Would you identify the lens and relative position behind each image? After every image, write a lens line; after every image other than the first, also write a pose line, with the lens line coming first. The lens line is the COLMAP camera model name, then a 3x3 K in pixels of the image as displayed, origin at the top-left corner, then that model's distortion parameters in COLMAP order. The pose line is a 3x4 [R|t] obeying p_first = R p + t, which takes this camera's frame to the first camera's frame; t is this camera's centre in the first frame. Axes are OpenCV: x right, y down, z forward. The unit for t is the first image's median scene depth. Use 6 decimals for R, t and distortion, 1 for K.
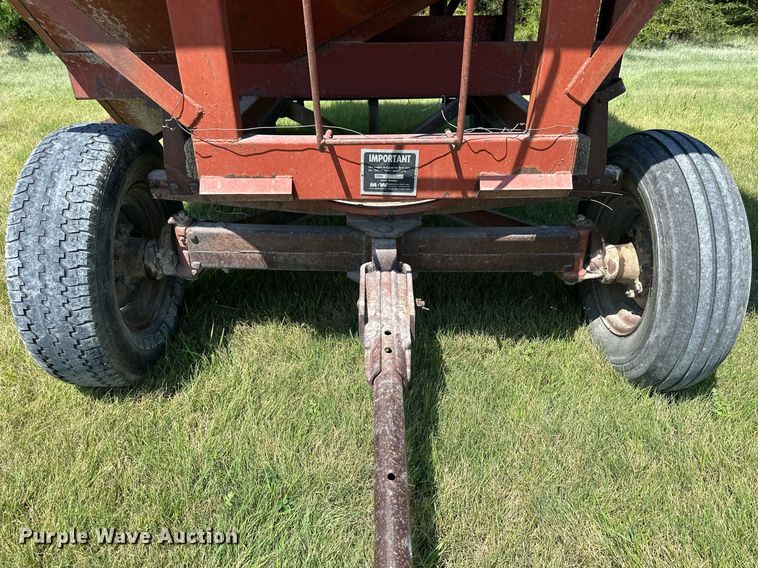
lens RADIAL K [[541.1, 0, 379.0], [0, 541.1, 284.0], [0, 0, 1]] dist [0.080604, -0.147870]
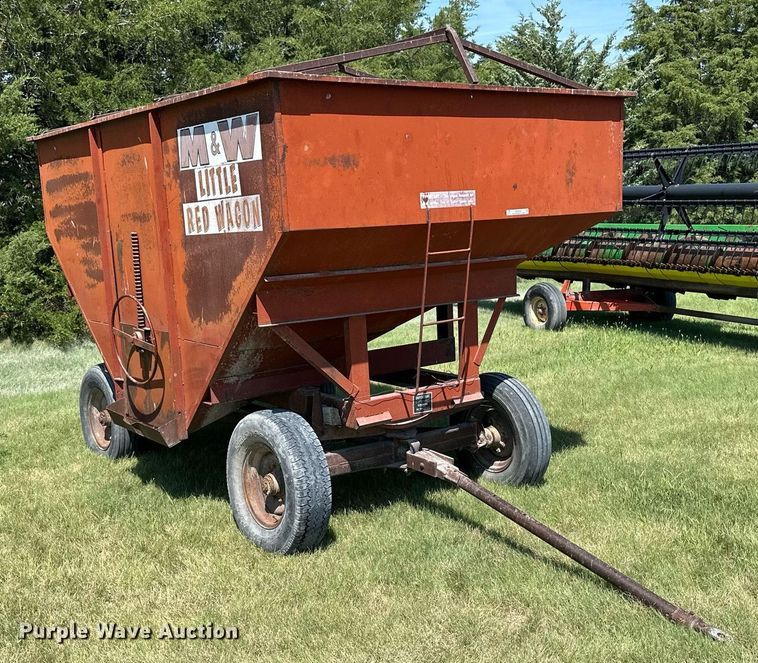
lens RADIAL K [[904.9, 0, 379.0], [0, 904.9, 331.5], [0, 0, 1]] dist [0.128362, -0.590811]
pose [[0.800764, -0.105032, 0.589700, -2.352528], [0.317677, 0.909106, -0.269458, 0.493437], [-0.507798, 0.403106, 0.761345, -1.943461]]
